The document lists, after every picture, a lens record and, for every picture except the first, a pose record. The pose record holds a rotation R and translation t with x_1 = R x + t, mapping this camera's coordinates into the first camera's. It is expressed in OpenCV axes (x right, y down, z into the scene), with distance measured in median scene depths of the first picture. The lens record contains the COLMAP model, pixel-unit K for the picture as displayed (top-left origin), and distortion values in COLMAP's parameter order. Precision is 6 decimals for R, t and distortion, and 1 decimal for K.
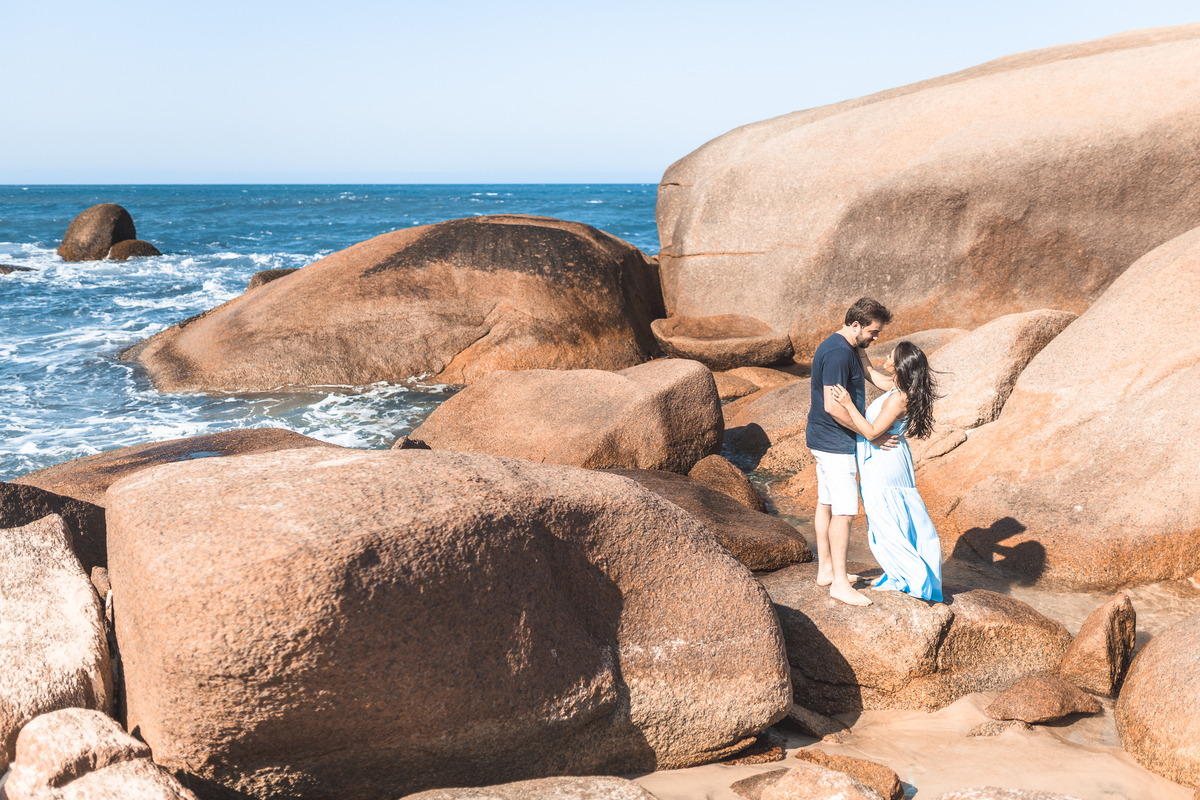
lens RADIAL K [[1137.6, 0, 603.5], [0, 1137.6, 403.8], [0, 0, 1]] dist [0.004023, 0.000000]
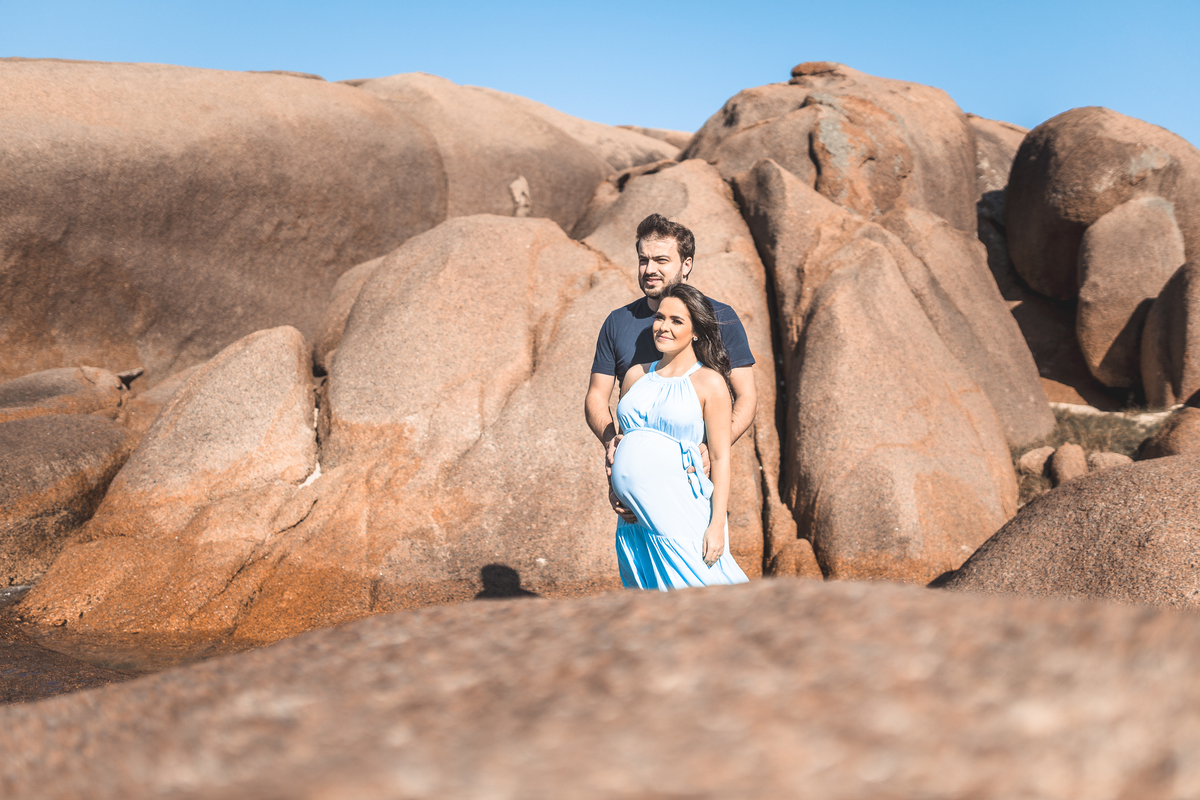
lens RADIAL K [[1134.8, 0, 600.0], [0, 1134.8, 399.1], [0, 0, 1]] dist [0.001369, 0.000000]
pose [[0.540552, -0.037792, 0.840461, -0.093261], [0.105314, 0.994172, -0.023030, 0.003475], [-0.834693, 0.100961, 0.541382, 0.279559]]
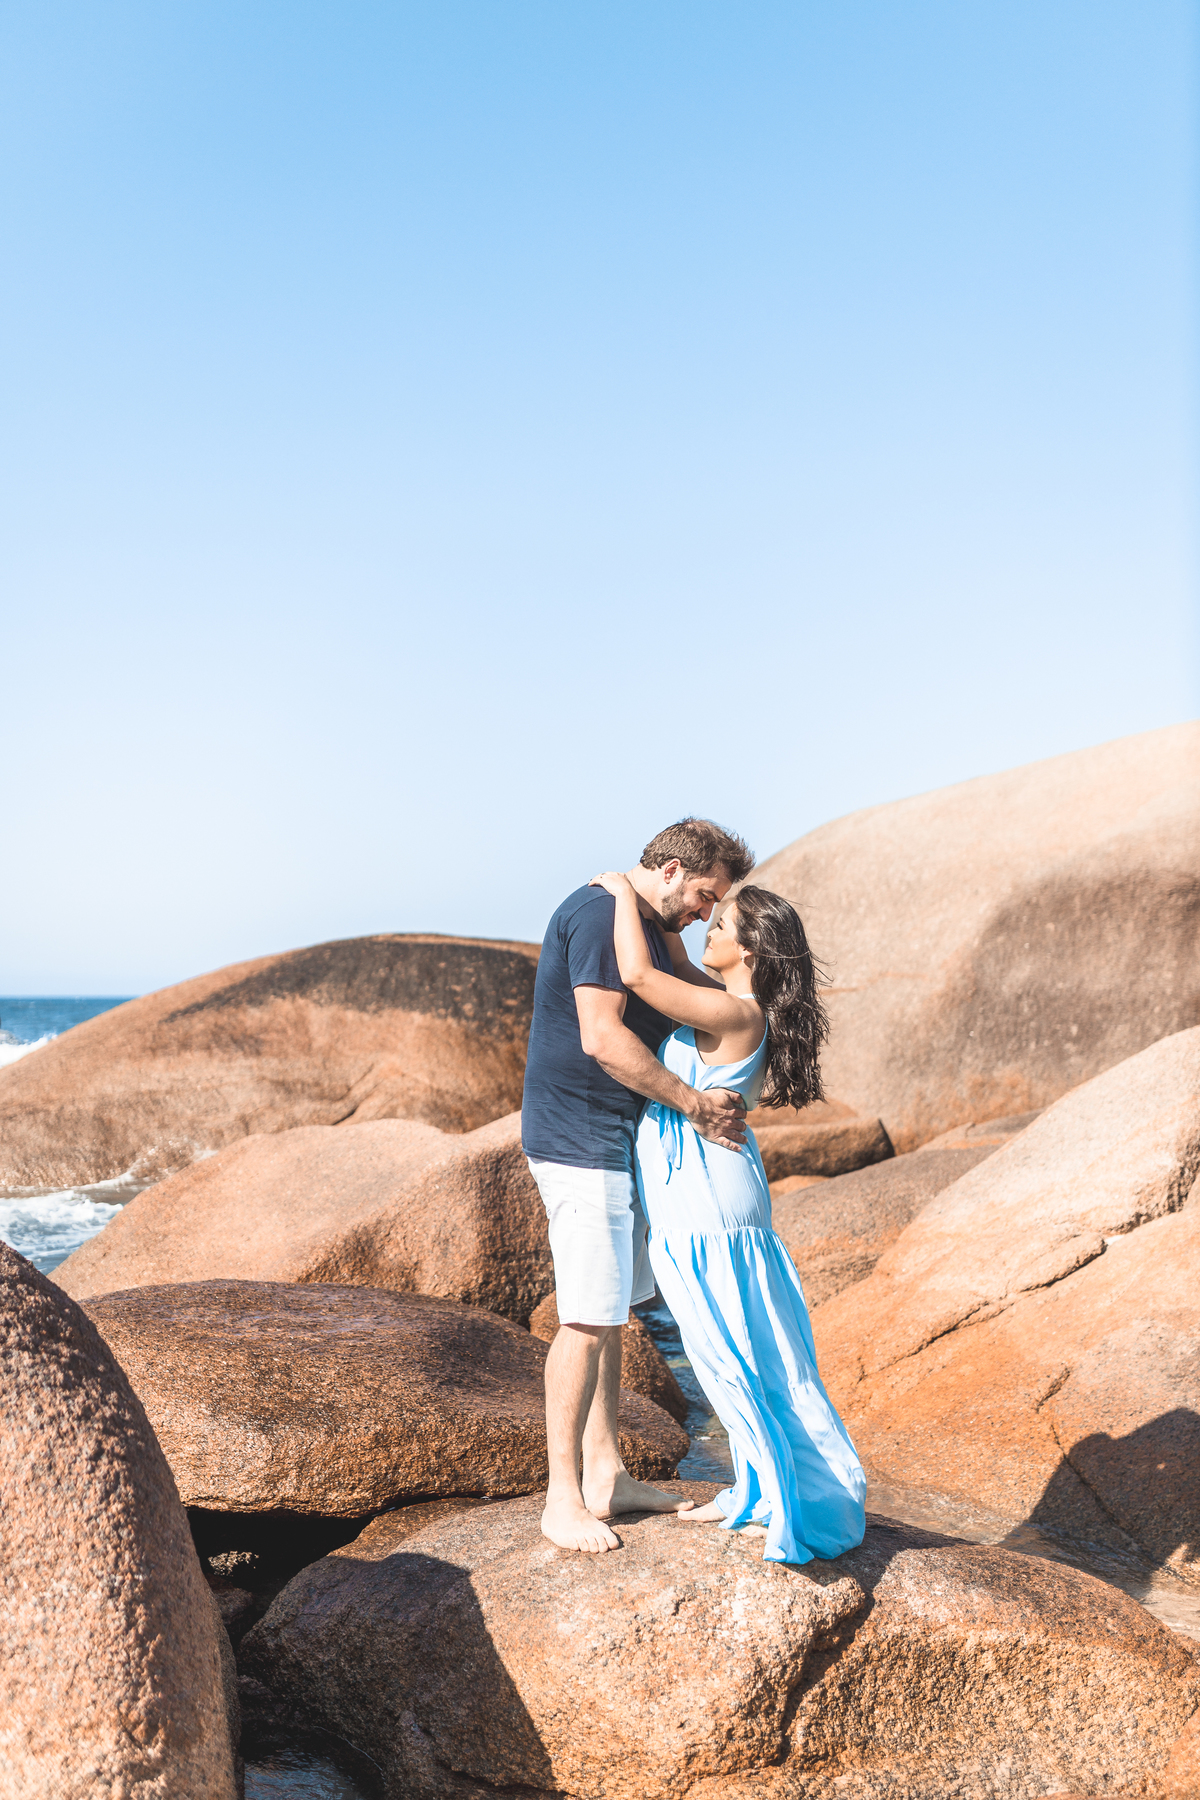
lens RADIAL K [[1706.4, 0, 592.7], [0, 1706.4, 902.8], [0, 0, 1]] dist [0.004023, 0.000000]
pose [[0.994579, -0.003895, -0.103914, 0.105583], [-0.021328, 0.970412, -0.240511, 0.038088], [0.101776, 0.241423, 0.965068, 0.150868]]
